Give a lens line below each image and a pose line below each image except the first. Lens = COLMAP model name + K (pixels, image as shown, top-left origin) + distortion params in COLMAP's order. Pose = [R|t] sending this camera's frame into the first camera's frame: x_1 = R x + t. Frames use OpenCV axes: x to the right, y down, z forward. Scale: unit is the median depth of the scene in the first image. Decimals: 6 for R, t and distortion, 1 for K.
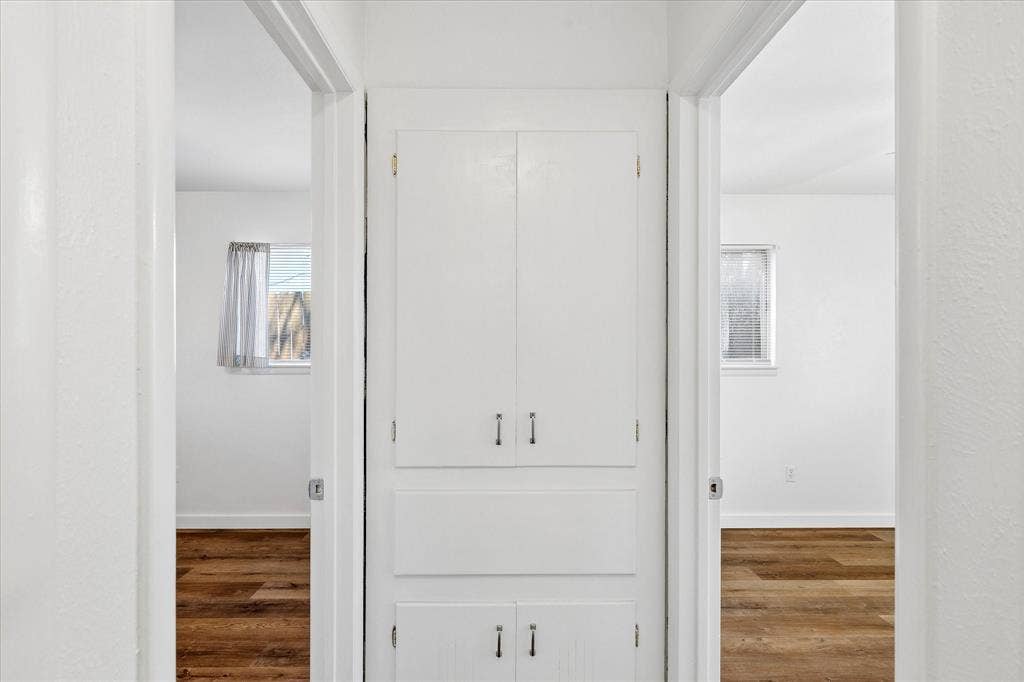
lens RADIAL K [[493.2, 0, 504.7], [0, 493.2, 341.0], [0, 0, 1]] dist [-0.002352, 0.000218]
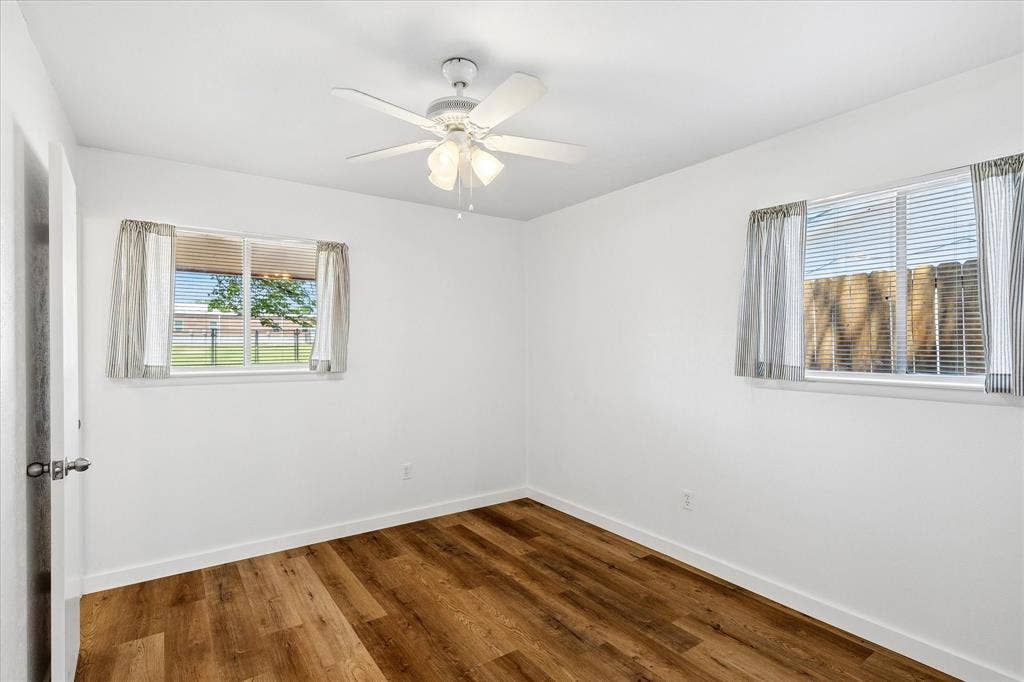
lens RADIAL K [[493.2, 0, 510.8], [0, 493.2, 342.7], [0, 0, 1]] dist [-0.002352, 0.000218]
pose [[0.566925, -0.001482, -0.823768, -0.145052], [0.001014, 0.999999, -0.001101, -0.000126], [0.823769, -0.000211, 0.566926, 0.271445]]
